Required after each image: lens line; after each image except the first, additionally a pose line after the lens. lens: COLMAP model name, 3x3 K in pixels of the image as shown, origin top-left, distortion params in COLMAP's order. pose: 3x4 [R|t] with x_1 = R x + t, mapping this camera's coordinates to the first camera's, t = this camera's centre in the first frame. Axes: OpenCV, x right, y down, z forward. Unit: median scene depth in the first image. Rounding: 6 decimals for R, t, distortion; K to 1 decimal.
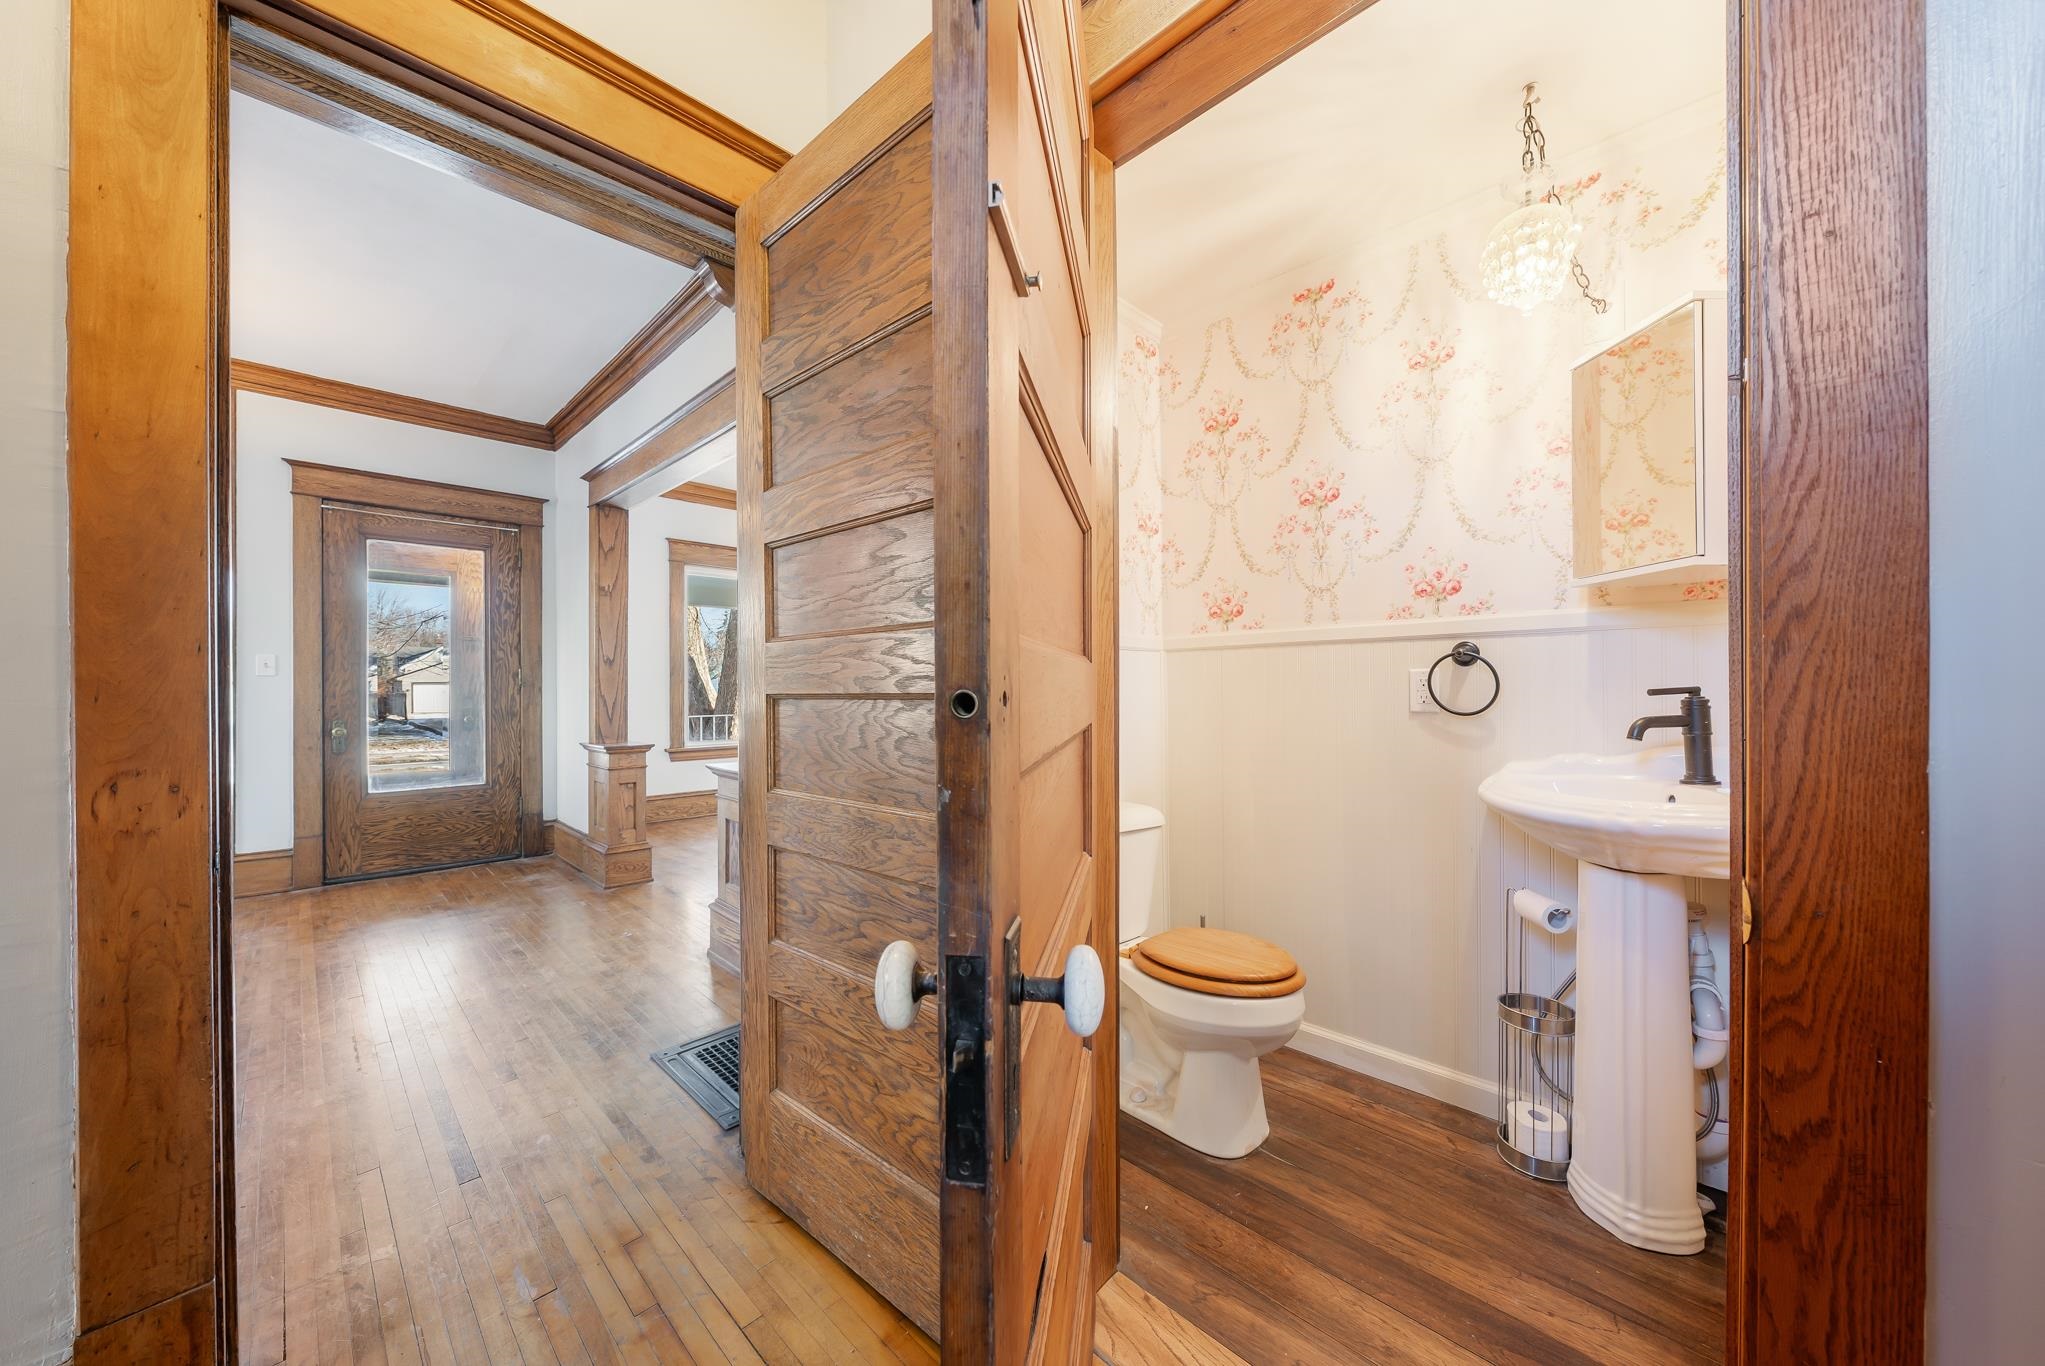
lens RADIAL K [[712.1, 0, 1031.5], [0, 712.1, 683.7], [0, 0, 1]] dist [-0.000364, 0.000094]
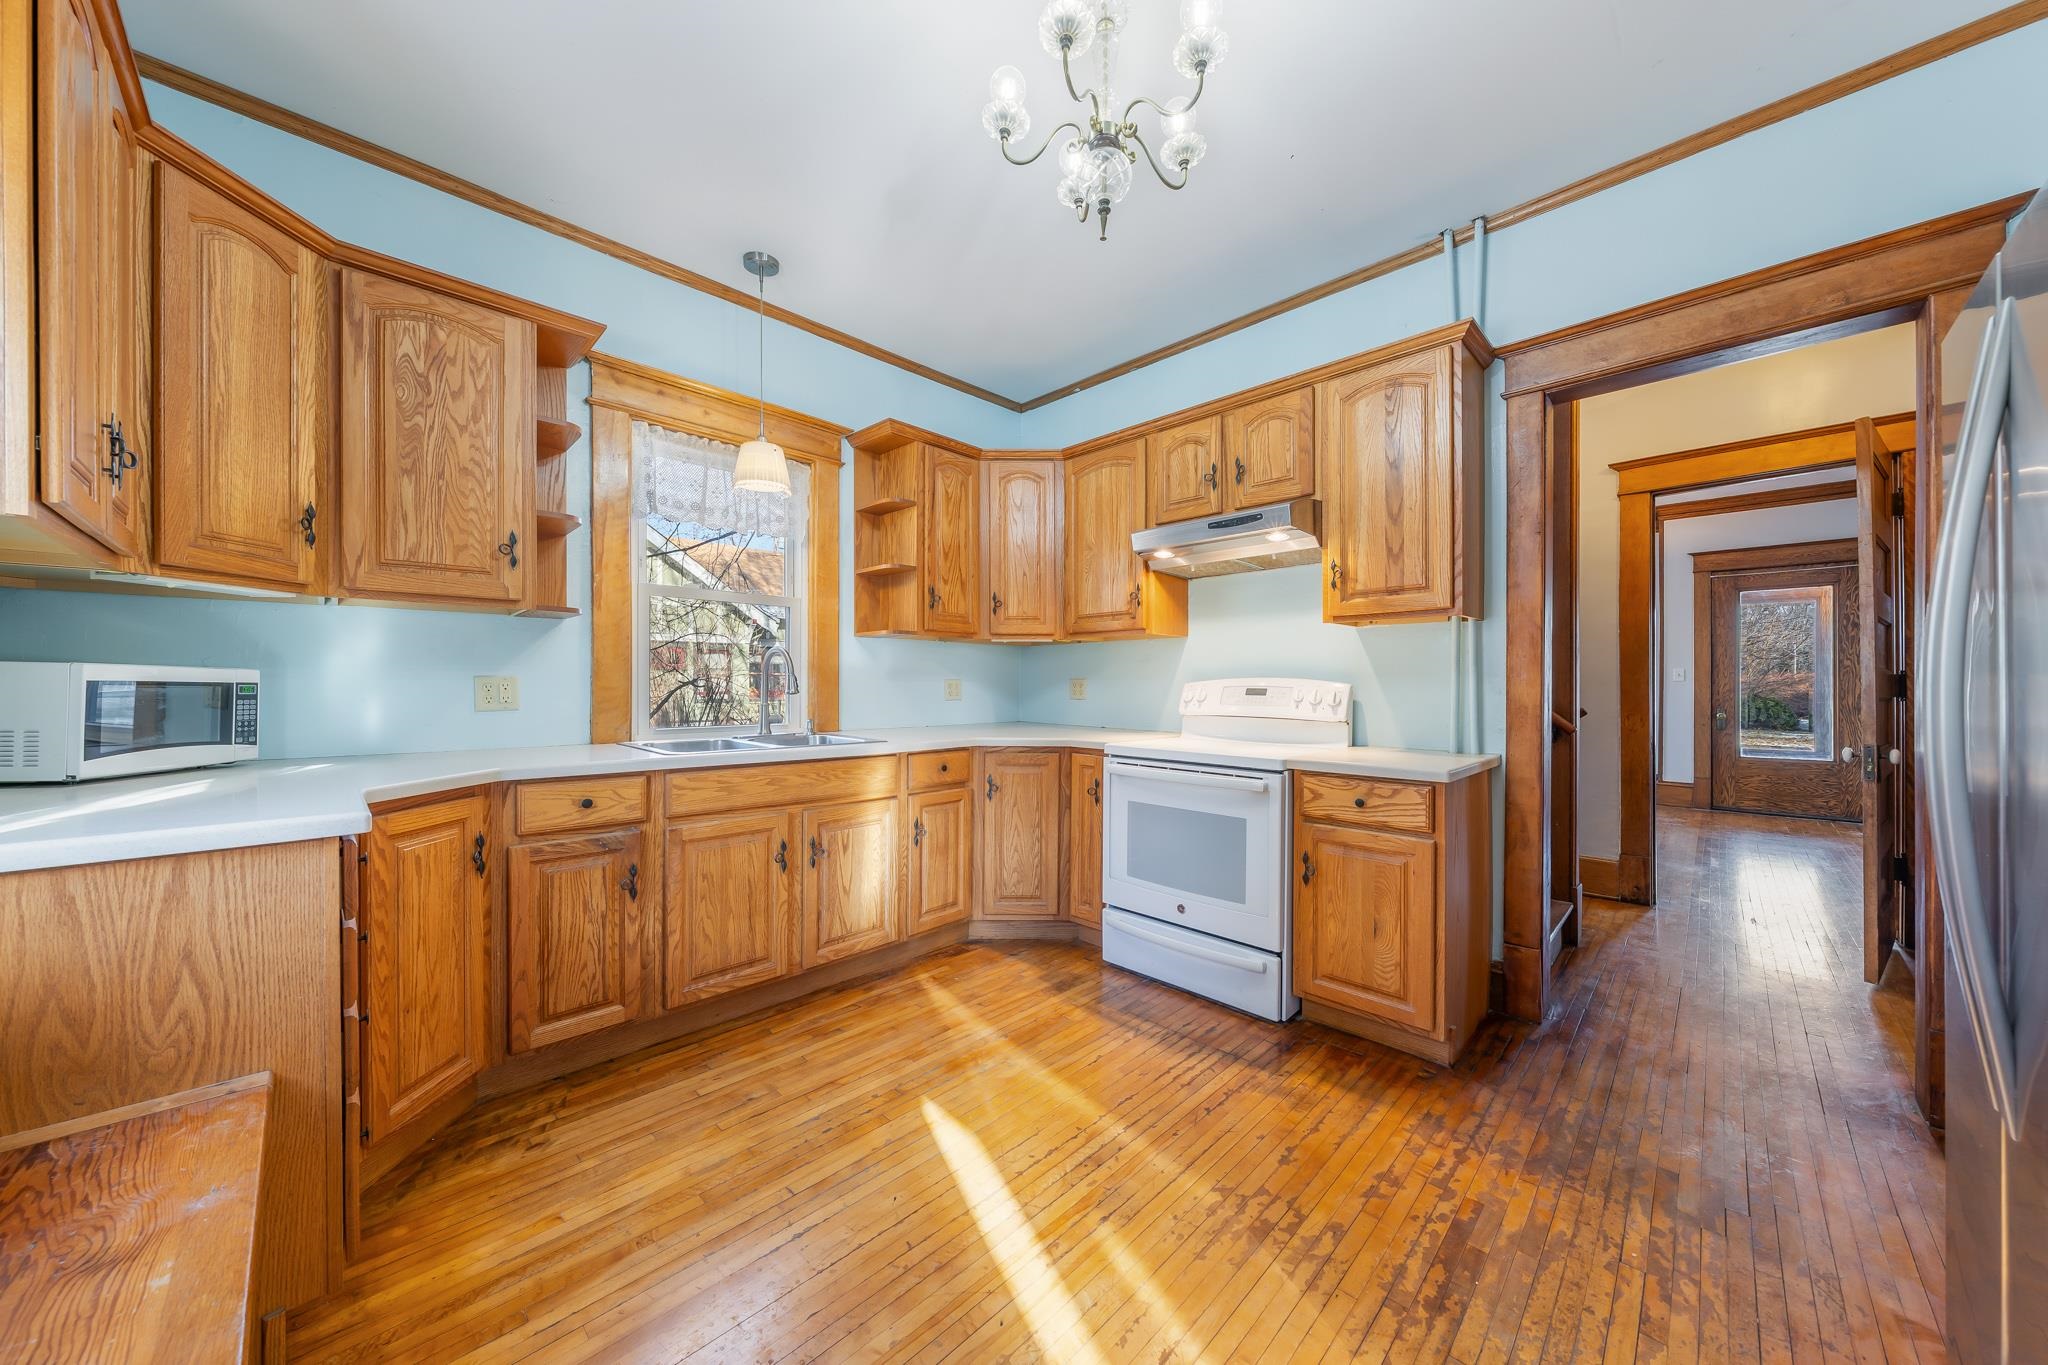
lens RADIAL K [[701.9, 0, 1020.2], [0, 701.9, 688.6], [0, 0, 1]] dist [-0.000762, -0.000134]
pose [[-0.016907, 0.007761, -0.999827, 0.618859], [0.001077, 0.999969, 0.007744, -0.006512], [0.999856, -0.000946, -0.016914, -0.539939]]
